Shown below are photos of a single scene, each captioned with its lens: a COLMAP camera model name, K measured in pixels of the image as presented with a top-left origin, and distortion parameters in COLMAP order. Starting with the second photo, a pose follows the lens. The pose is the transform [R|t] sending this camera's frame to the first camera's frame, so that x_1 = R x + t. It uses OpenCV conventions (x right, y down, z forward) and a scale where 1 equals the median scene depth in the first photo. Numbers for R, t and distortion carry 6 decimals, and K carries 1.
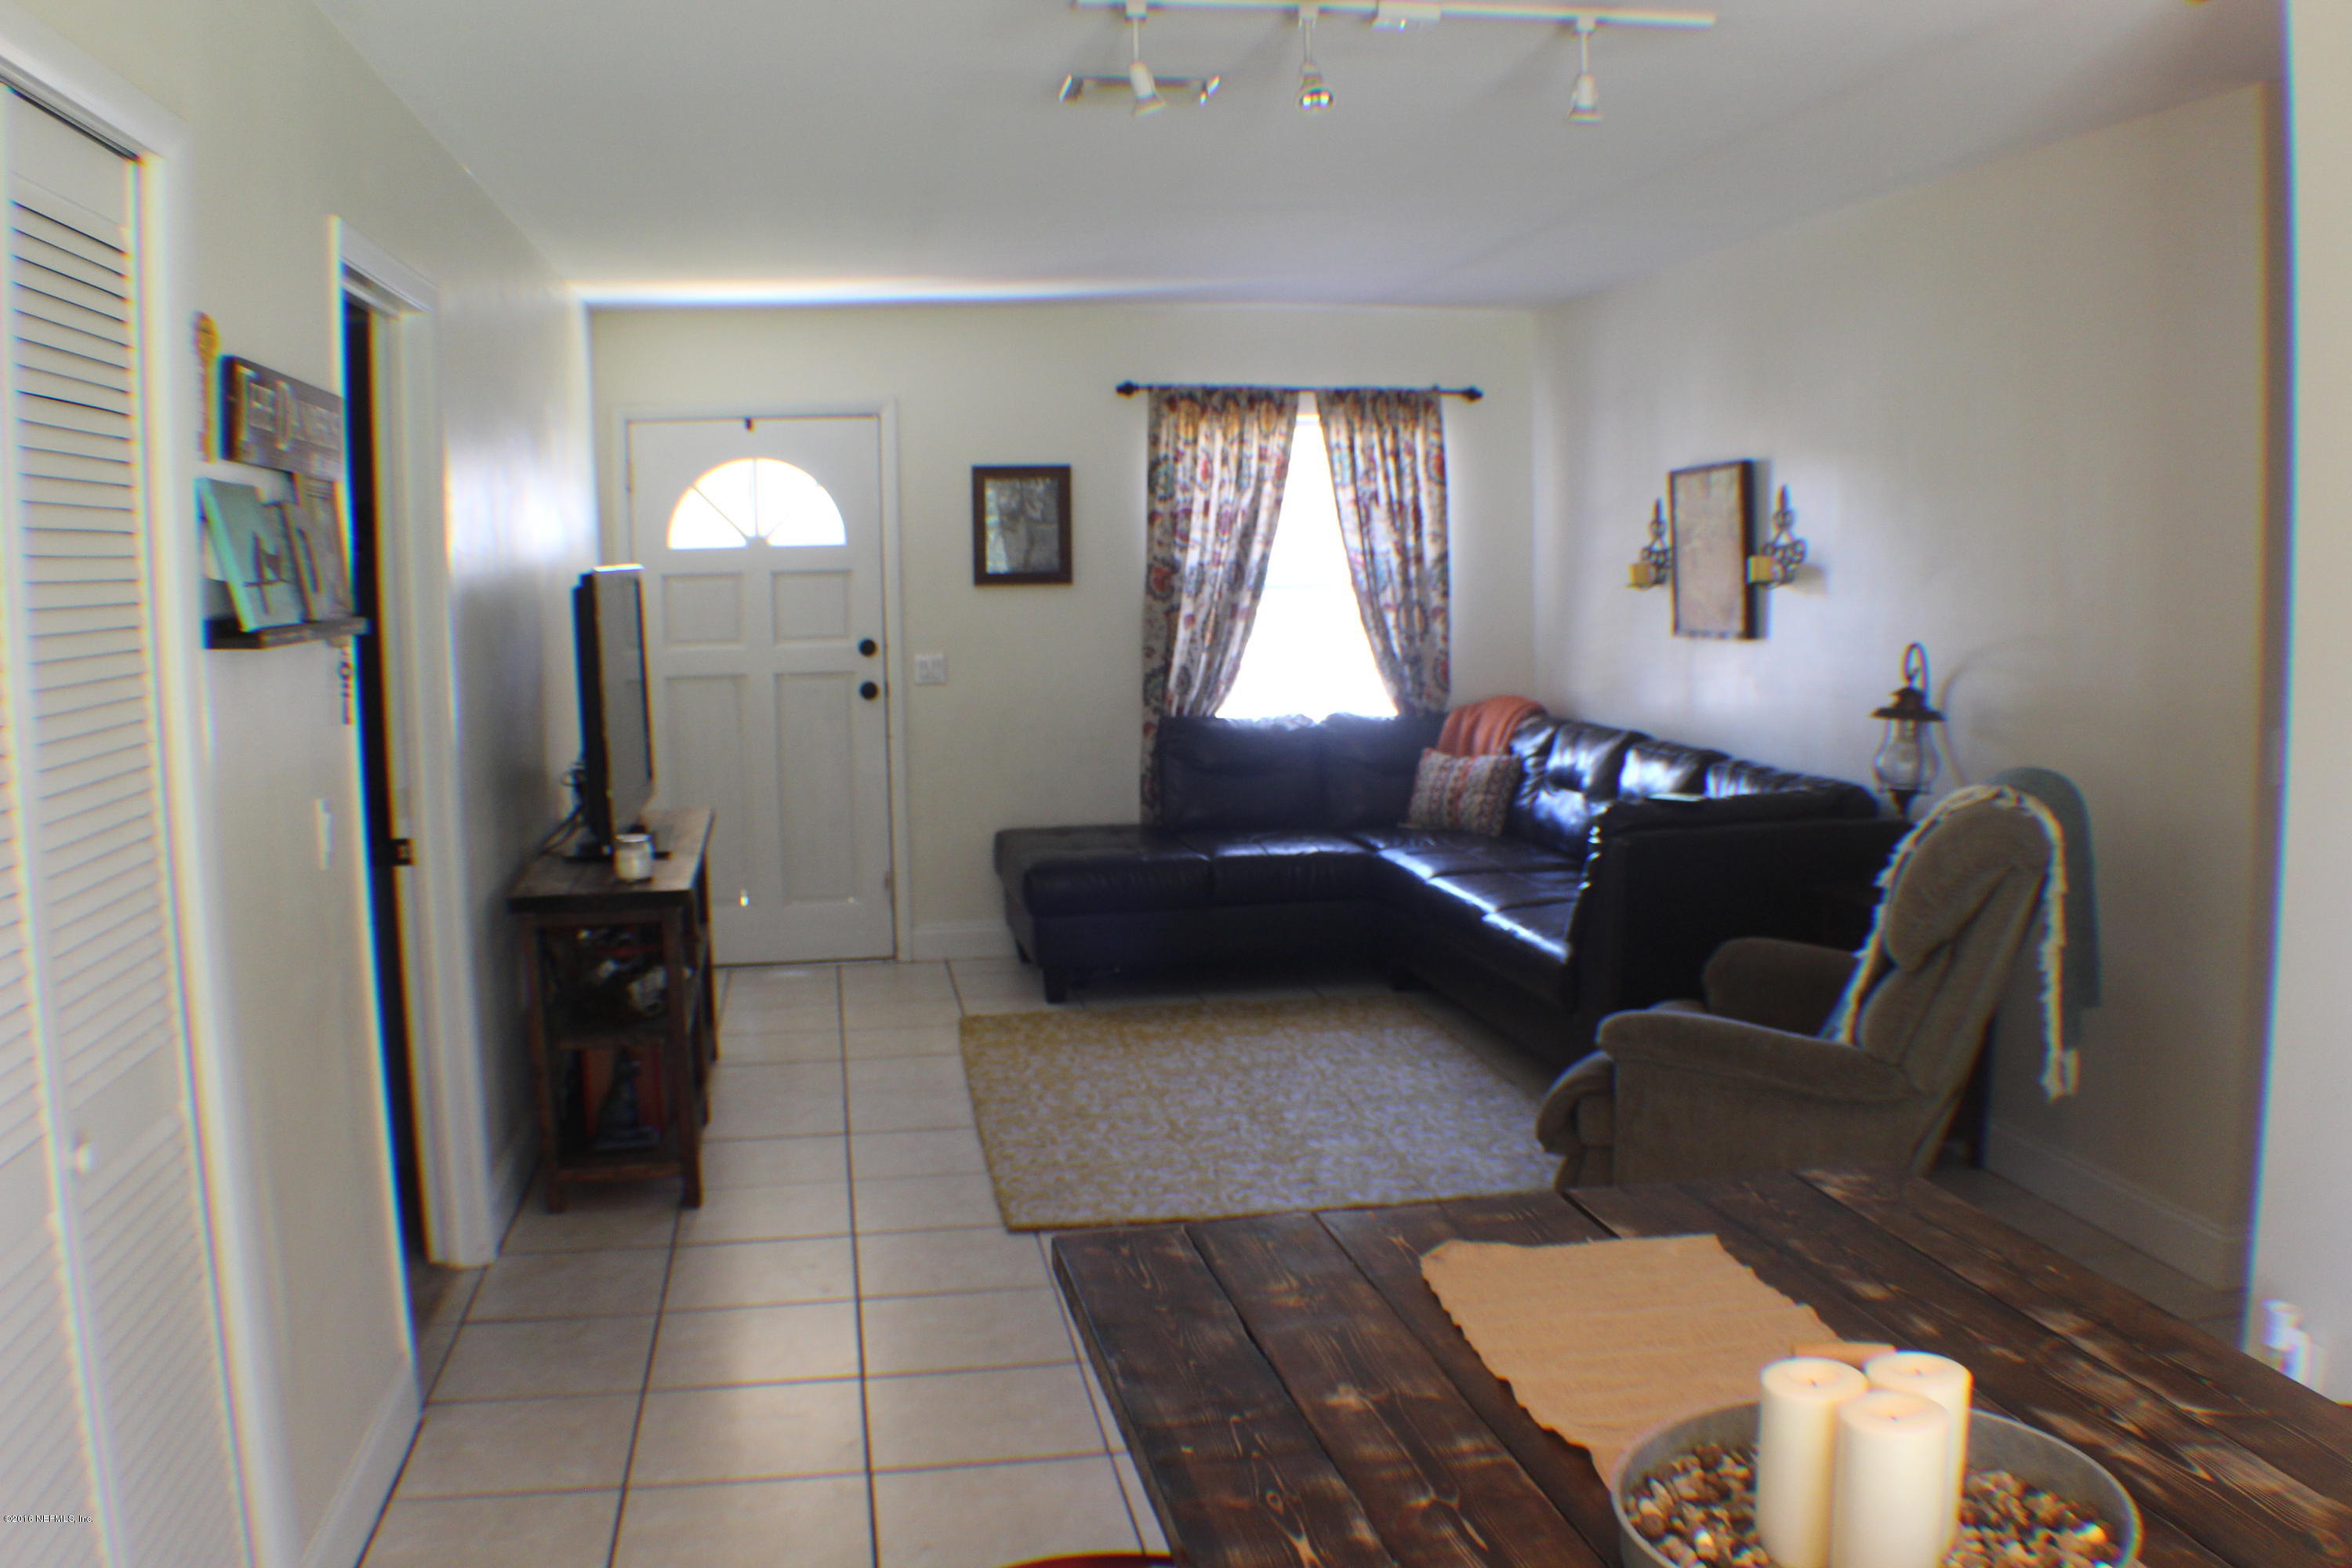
lens RADIAL K [[2031.1, 0, 1170.1], [0, 2031.1, 830.2], [0, 0, 1]] dist [-0.224552, 0.094215]
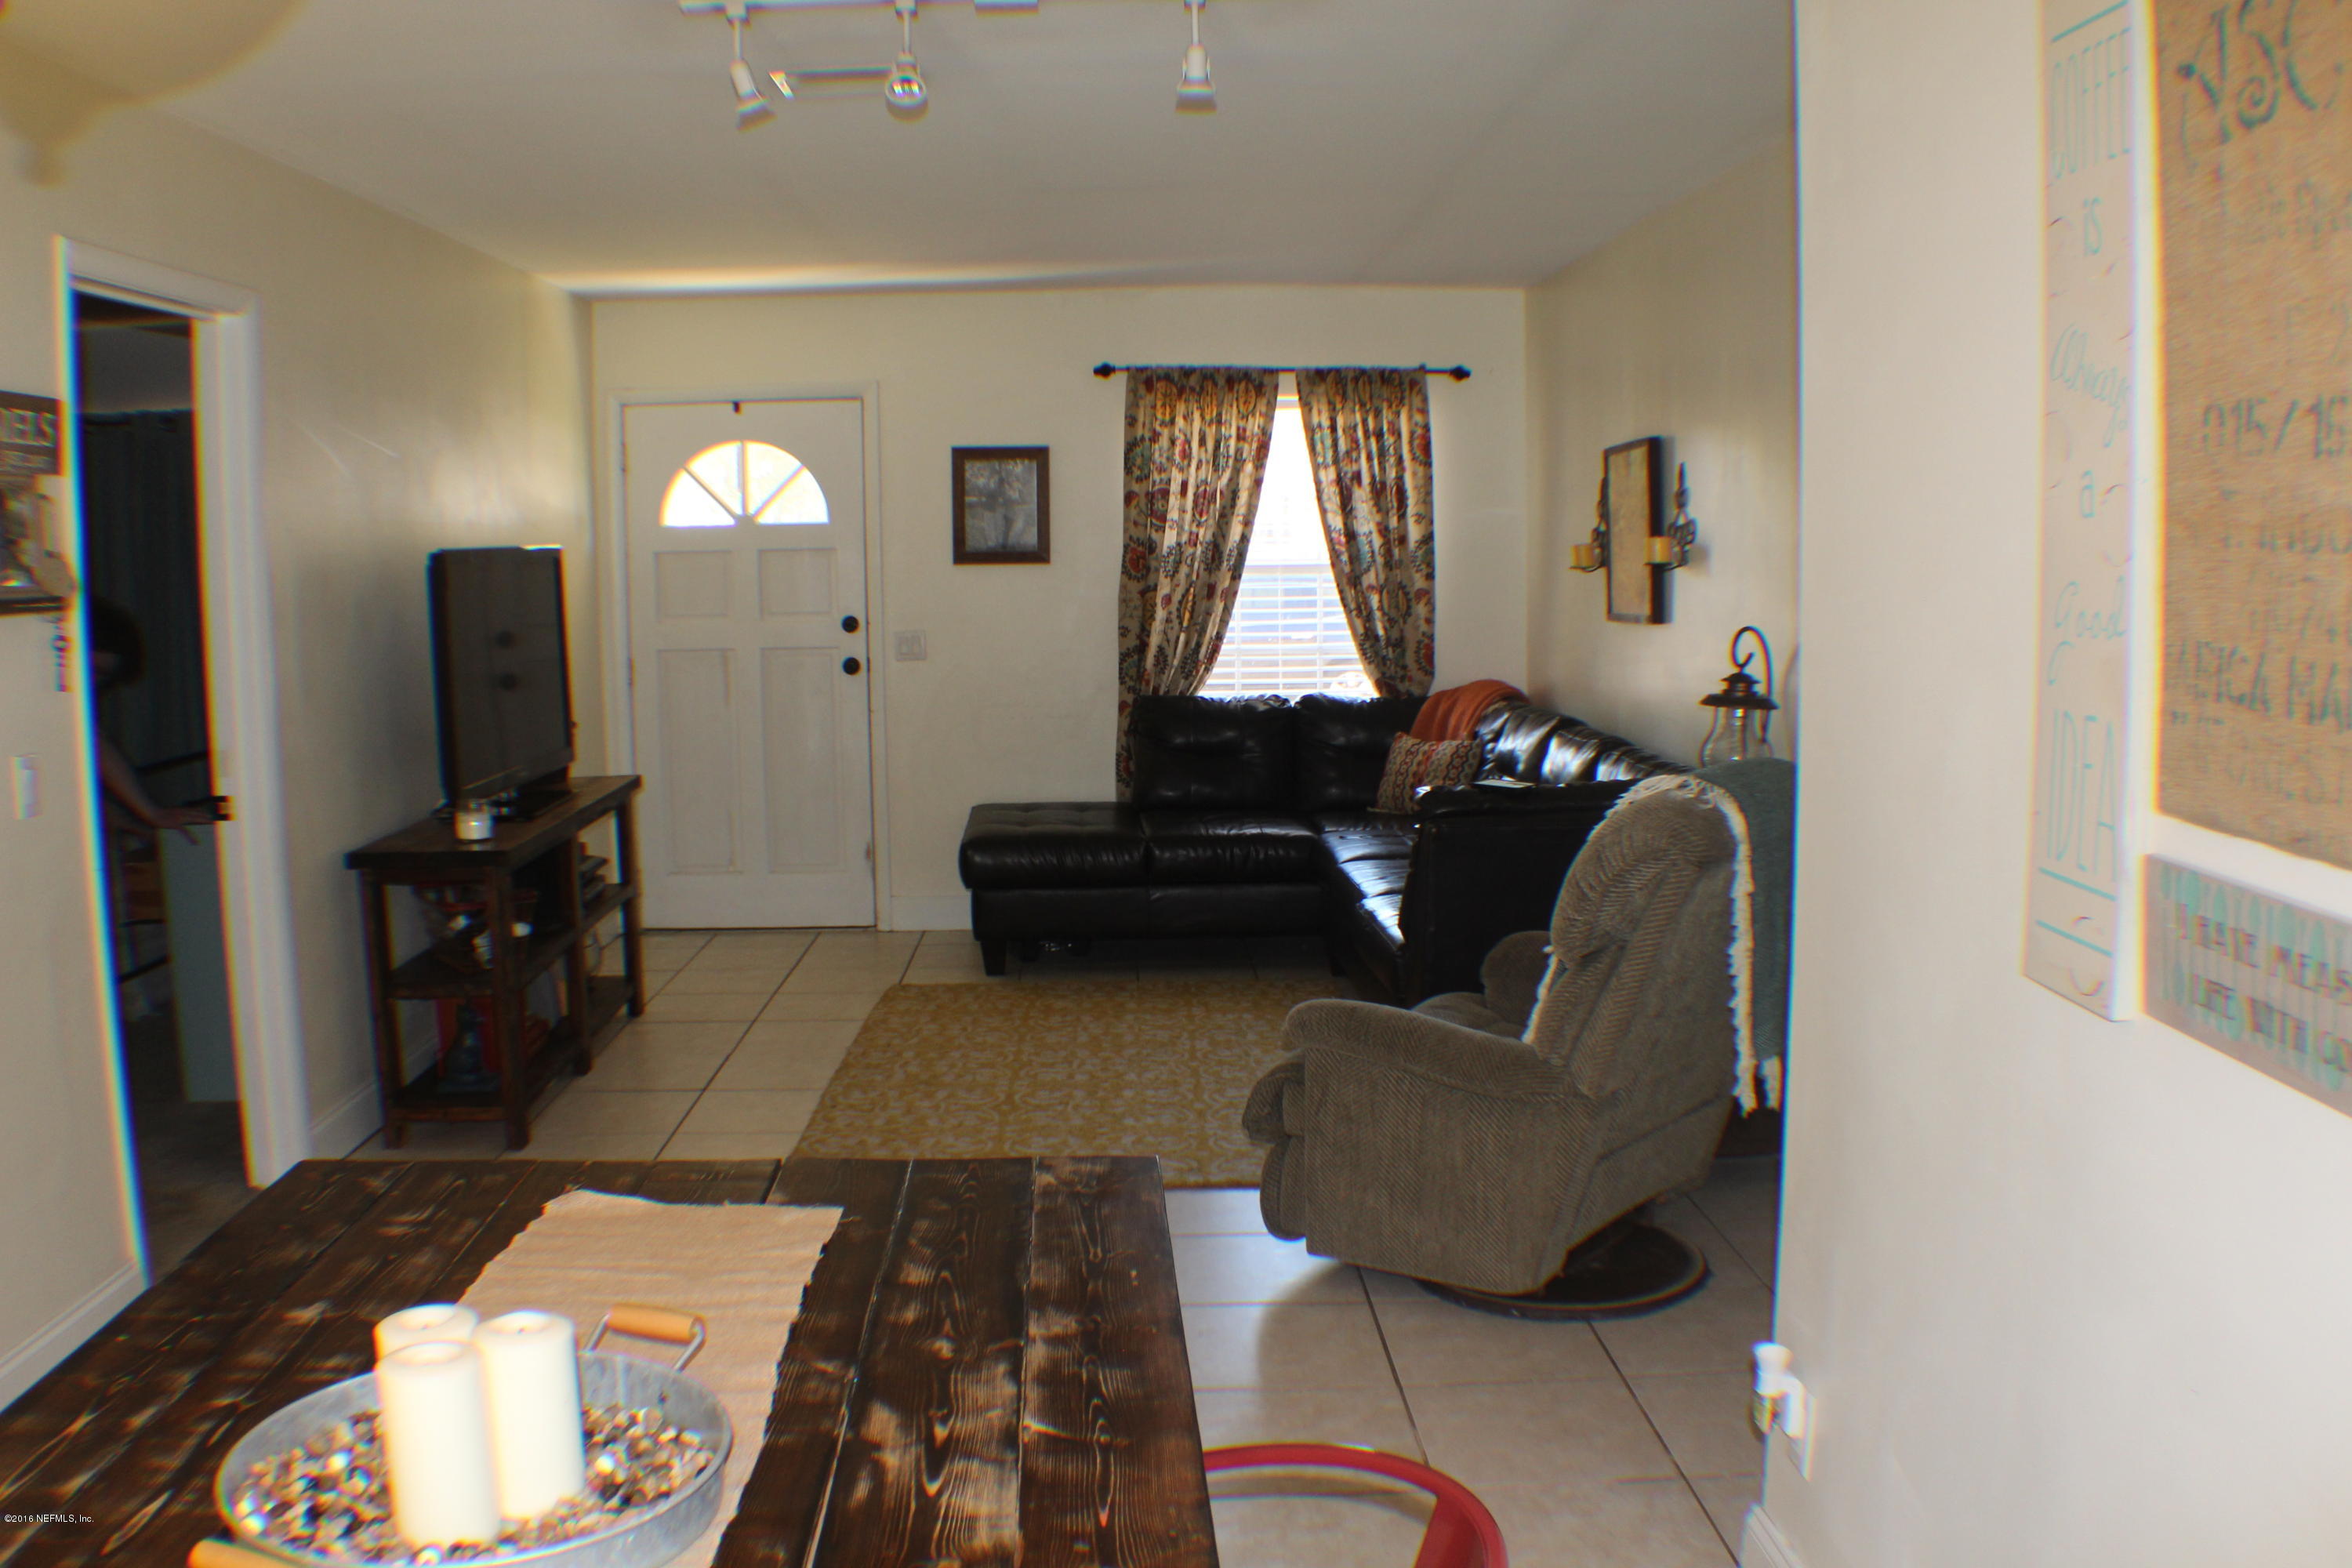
lens RADIAL K [[2031.1, 0, 1170.1], [0, 2031.1, 830.2], [0, 0, 1]] dist [-0.224552, 0.094215]
pose [[0.989757, 0.025343, -0.140495, 0.157463], [-0.024060, 0.999652, 0.010827, -0.000560], [0.140720, -0.007335, 0.990022, 0.005614]]
